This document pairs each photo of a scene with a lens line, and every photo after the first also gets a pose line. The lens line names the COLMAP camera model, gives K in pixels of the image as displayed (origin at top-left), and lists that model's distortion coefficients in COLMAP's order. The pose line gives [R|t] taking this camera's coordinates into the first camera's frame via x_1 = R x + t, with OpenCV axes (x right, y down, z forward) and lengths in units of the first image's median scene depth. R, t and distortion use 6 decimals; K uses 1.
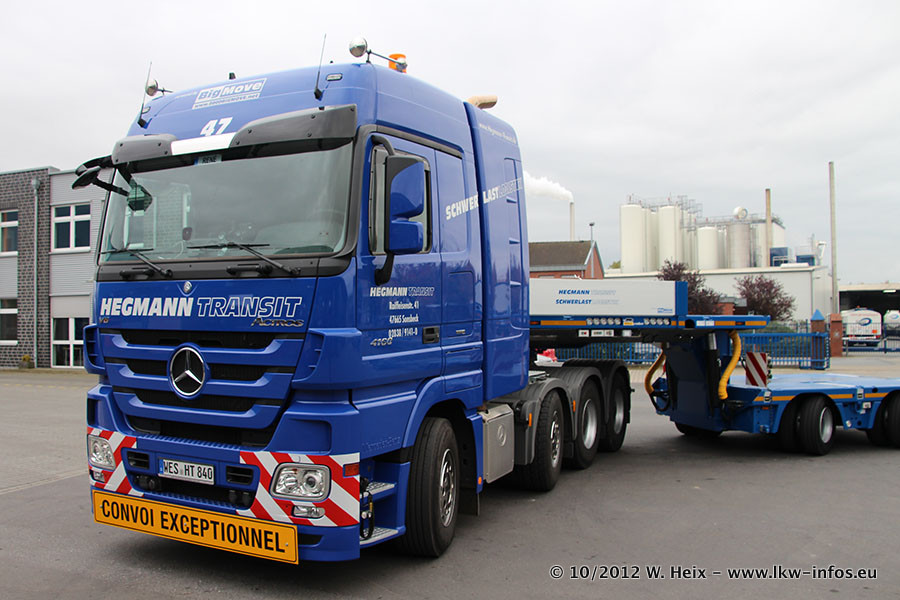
lens RADIAL K [[847.0, 0, 450.0], [0, 847.0, 300.0], [0, 0, 1]] dist [-0.135431, 0.022424]
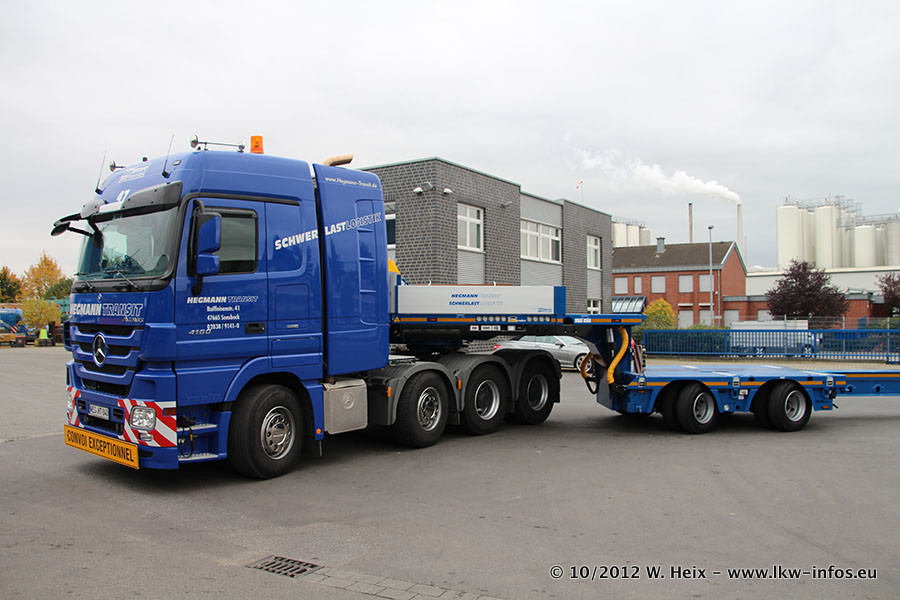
lens RADIAL K [[789.1, 0, 476.1], [0, 789.1, 305.9], [0, 0, 1]] dist [-0.178391, 0.147120]
pose [[0.974031, -0.002549, -0.226401, 0.705932], [0.005033, 0.999933, 0.010394, -0.010604], [0.226359, -0.011264, 0.973979, -0.259233]]
